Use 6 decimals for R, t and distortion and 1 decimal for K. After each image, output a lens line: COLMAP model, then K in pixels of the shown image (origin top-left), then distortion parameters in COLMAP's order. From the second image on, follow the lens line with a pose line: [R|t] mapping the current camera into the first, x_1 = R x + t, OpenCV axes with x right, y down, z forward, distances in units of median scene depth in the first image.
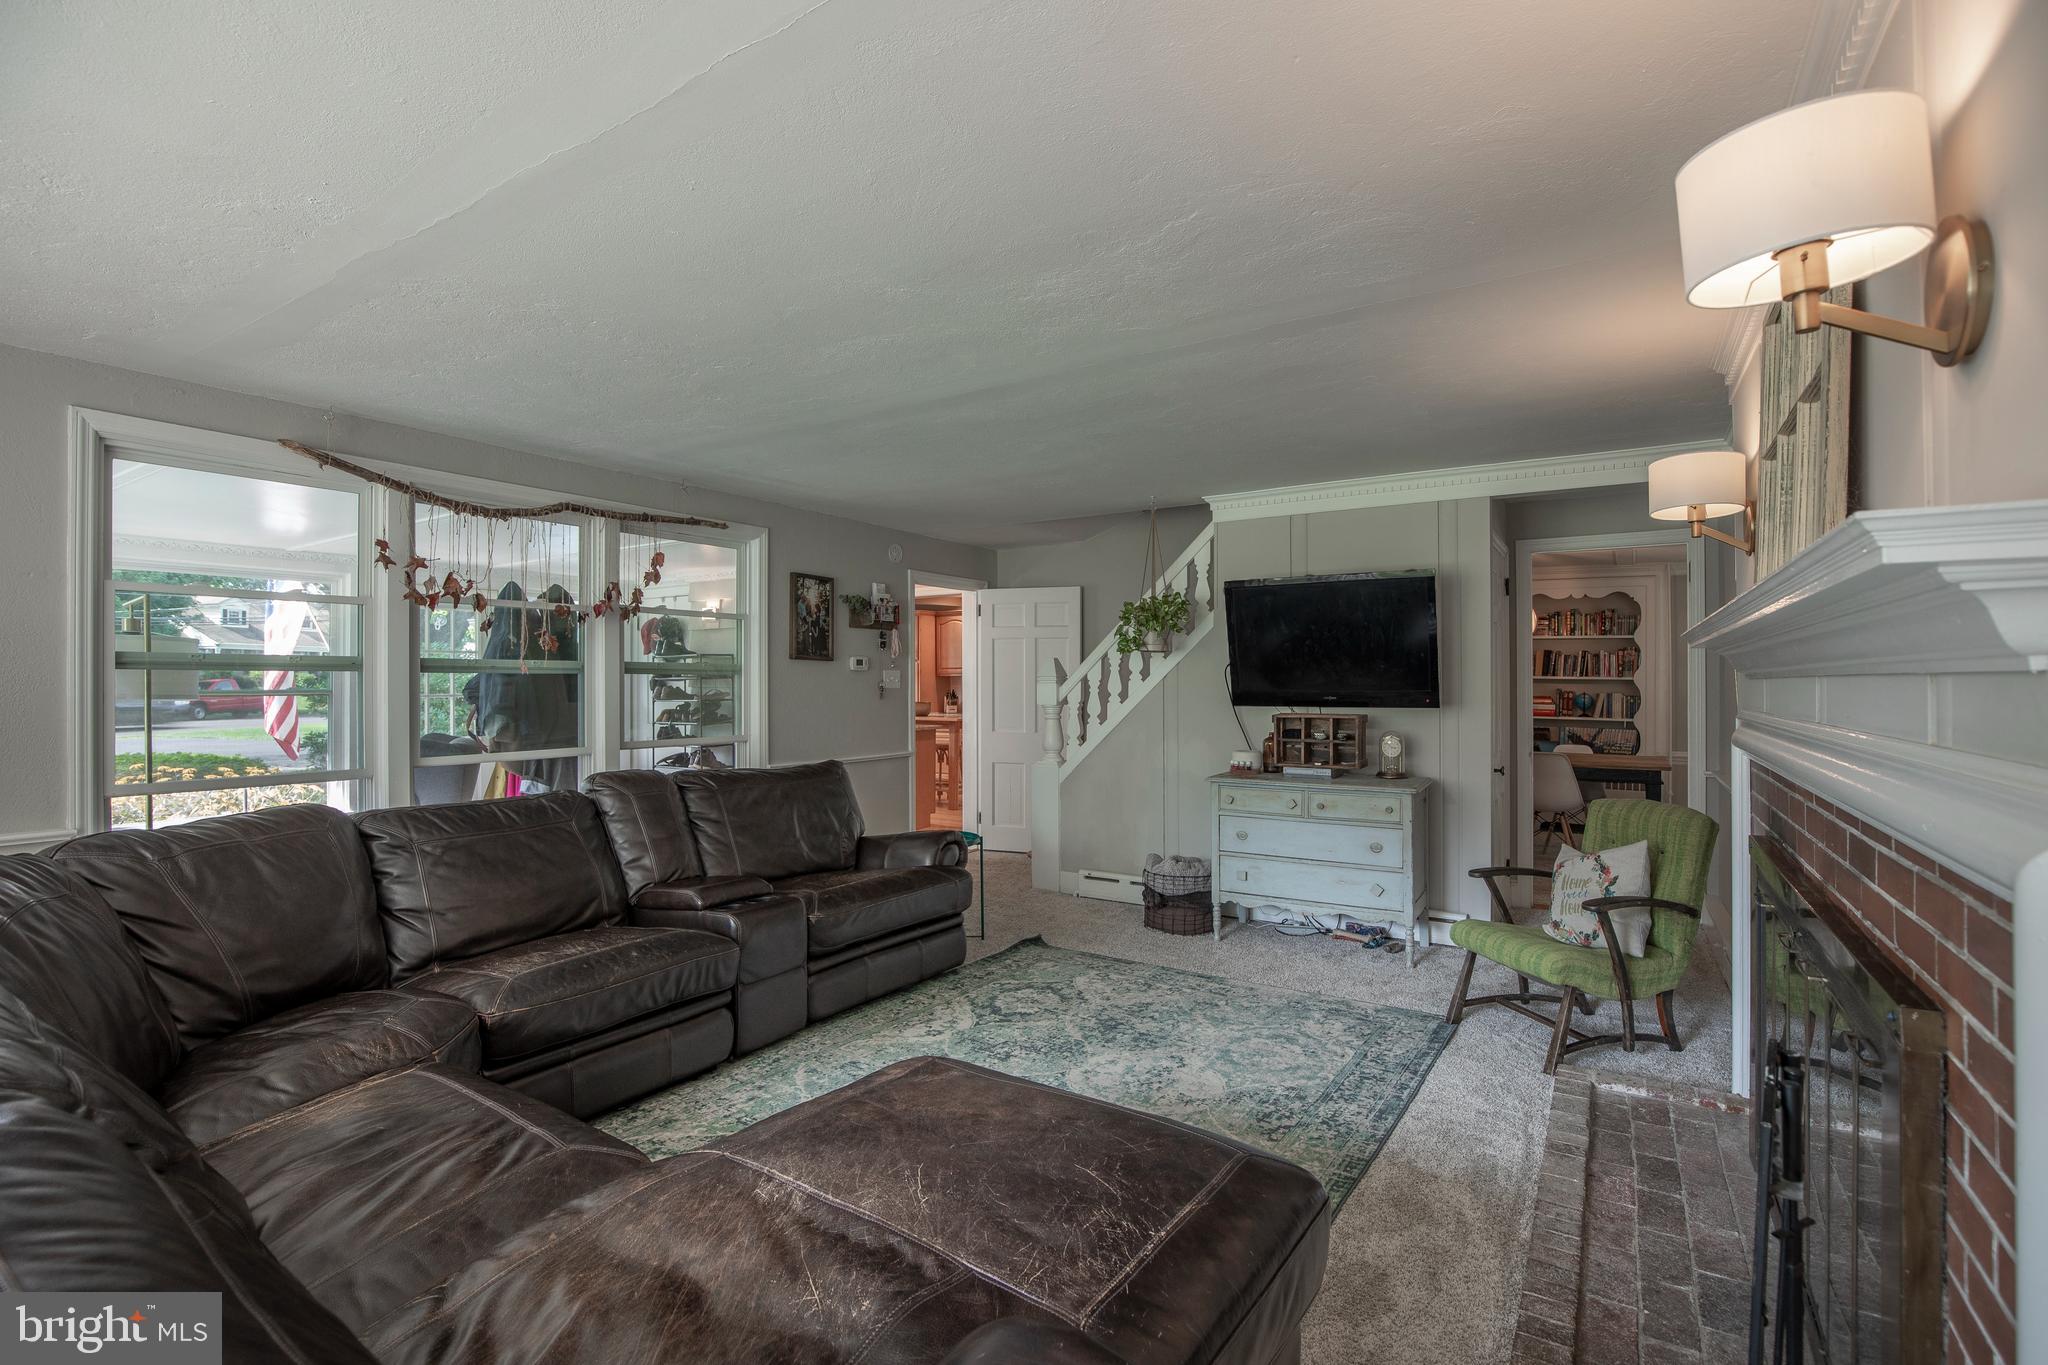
lens RADIAL K [[939.8, 0, 1038.6], [0, 939.8, 677.3], [0, 0, 1]] dist [-0.027411, 0.001234]
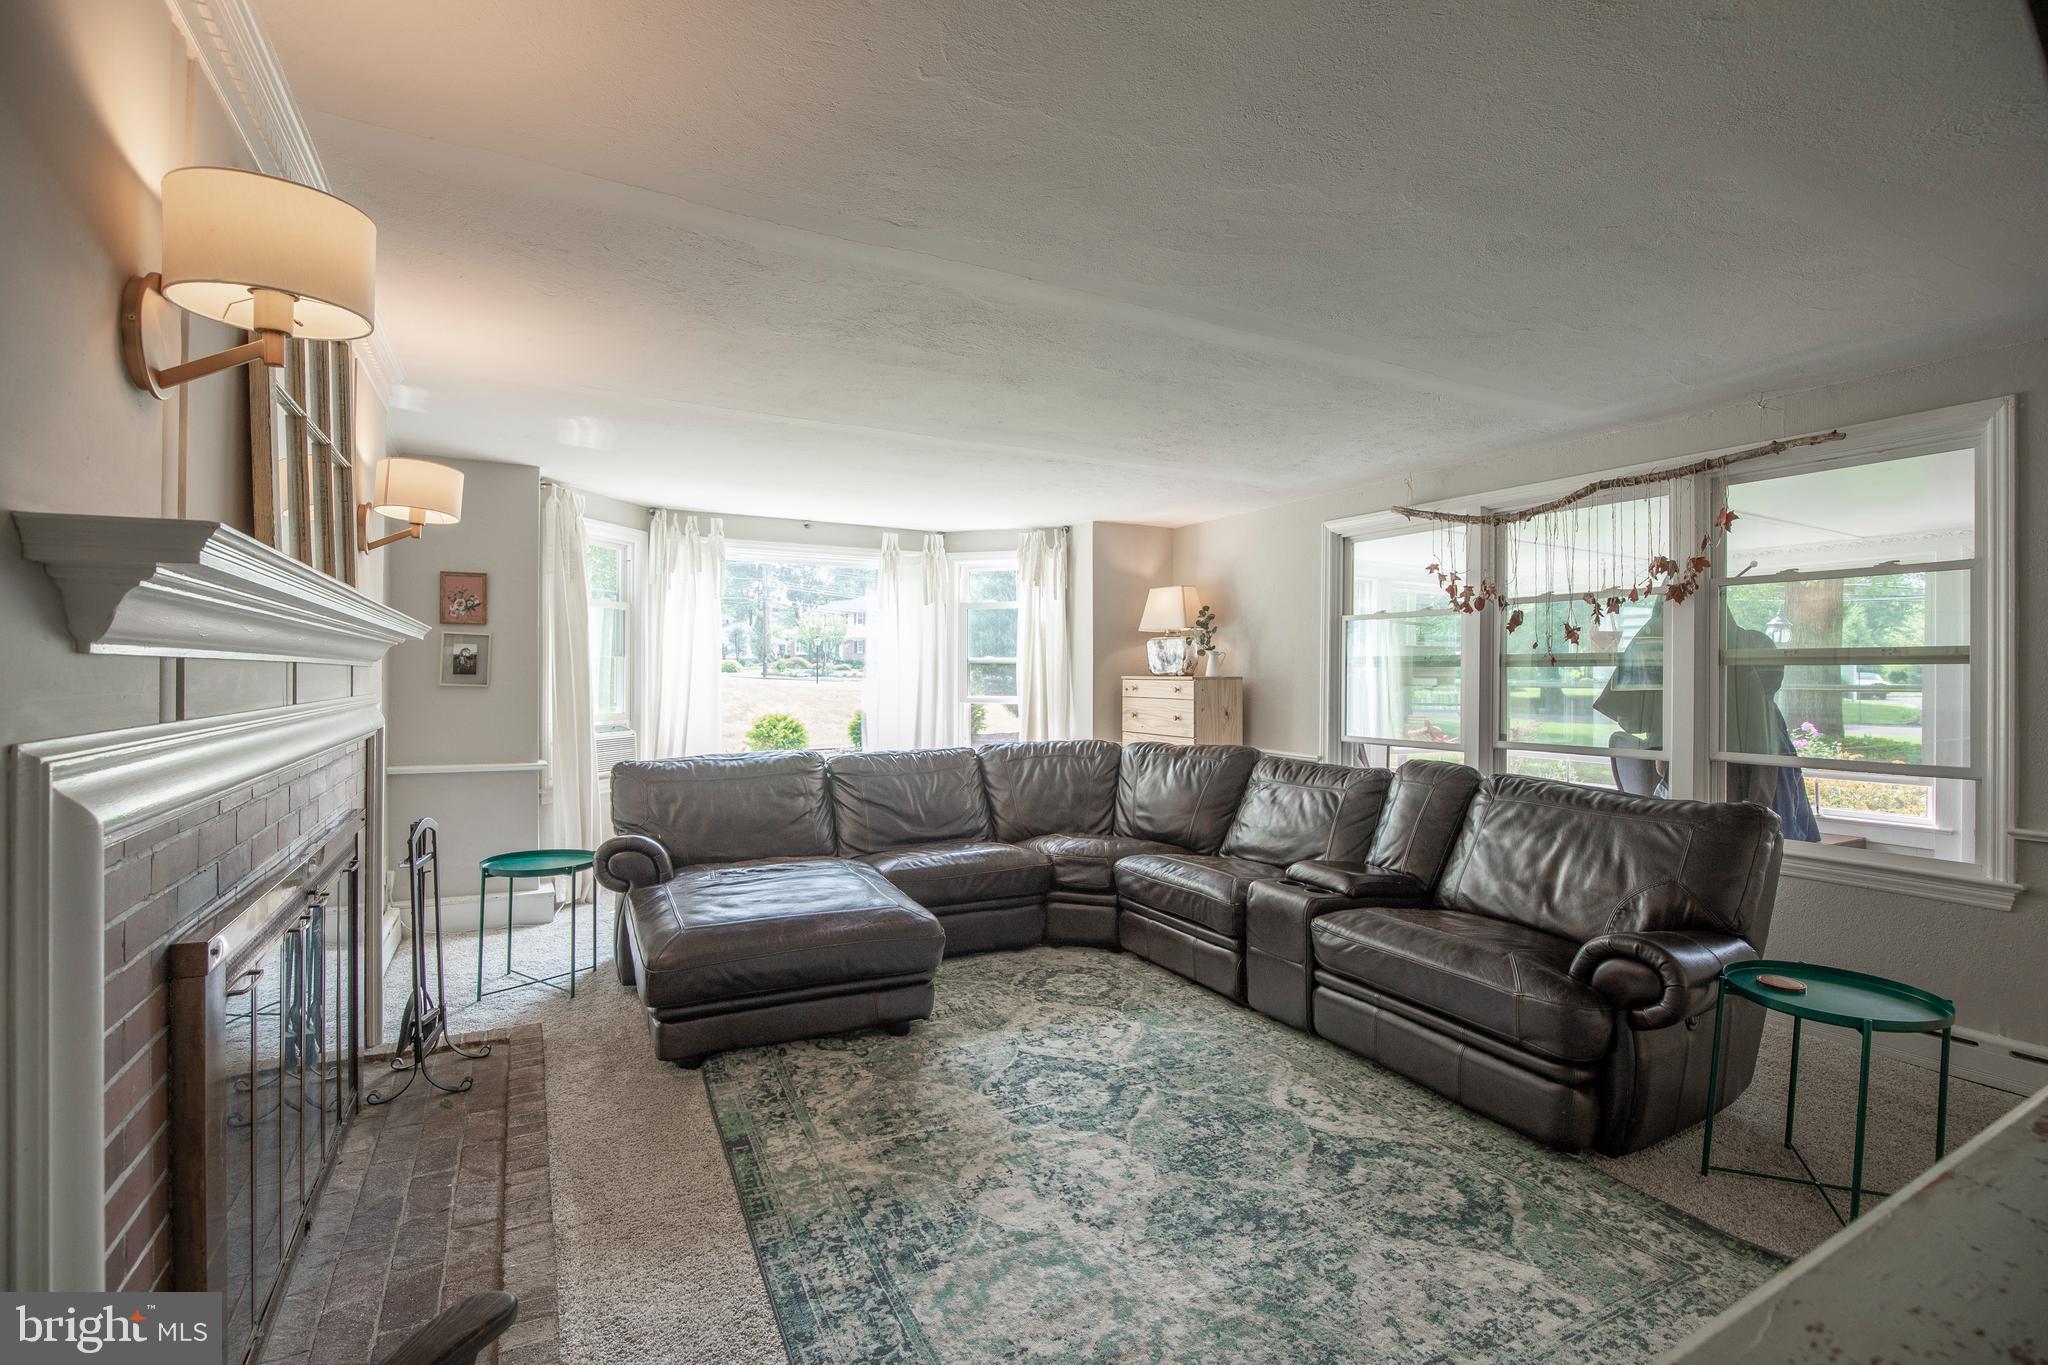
lens RADIAL K [[939.8, 0, 1038.6], [0, 939.8, 677.3], [0, 0, 1]] dist [-0.027411, 0.001234]
pose [[-0.493142, -0.002957, -0.869944, 0.691212], [0.001036, 0.999992, -0.003986, 0.011618], [0.869948, -0.002867, -0.493135, 1.175897]]
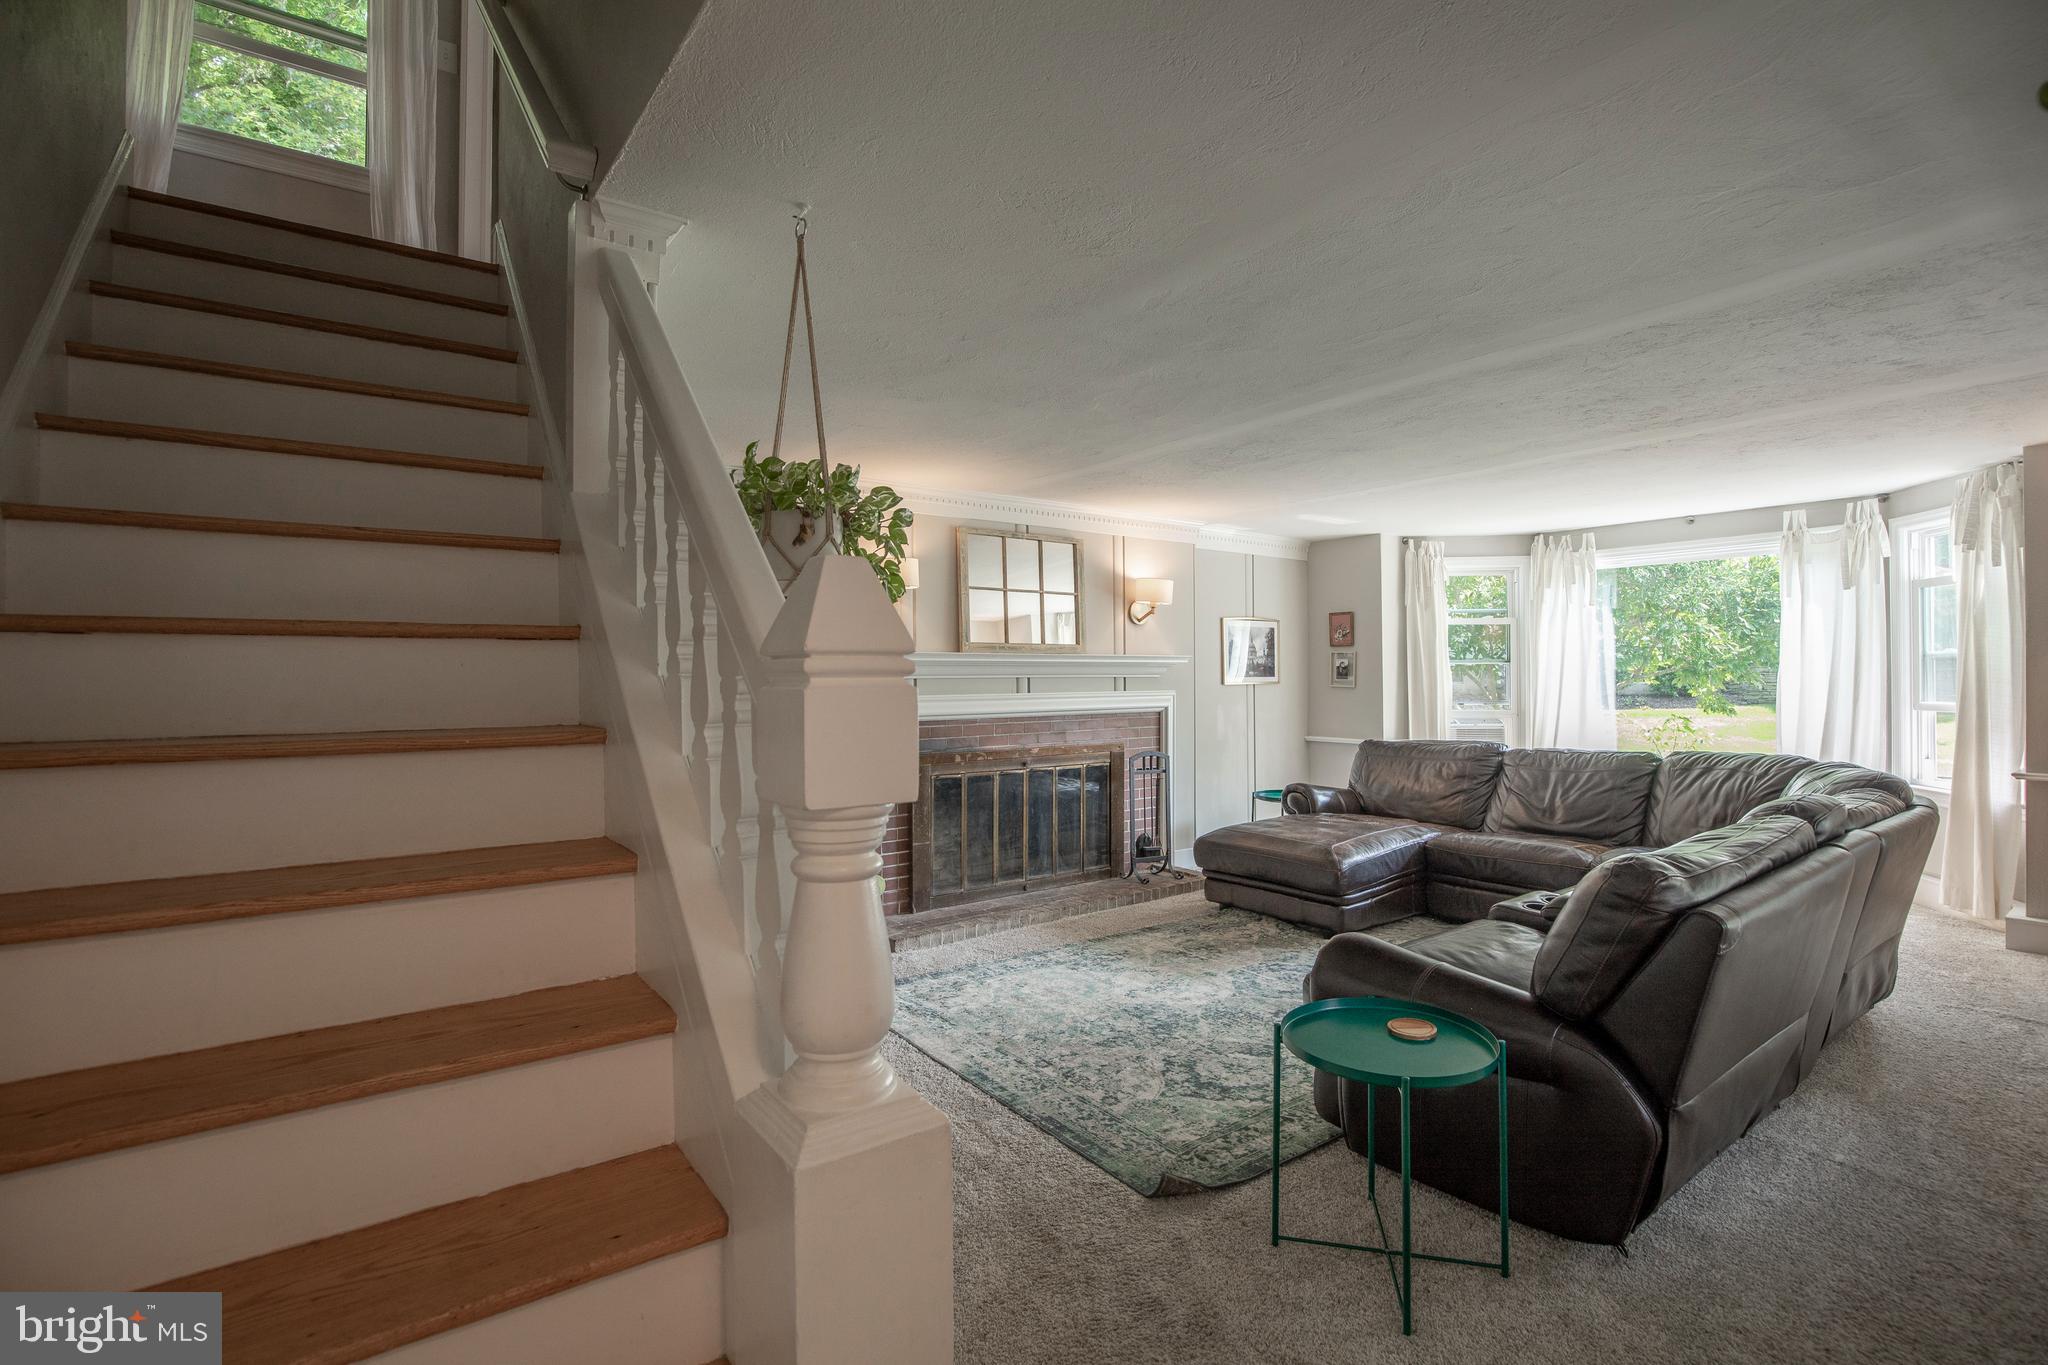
lens RADIAL K [[948.9, 0, 1032.5], [0, 948.9, 672.9], [0, 0, 1]] dist [-0.029216, 0.000206]
pose [[-0.933558, 0.007157, 0.358354, -0.153010], [0.003014, 0.999922, -0.012118, 0.011022], [-0.358412, -0.010232, -0.933507, 1.969855]]
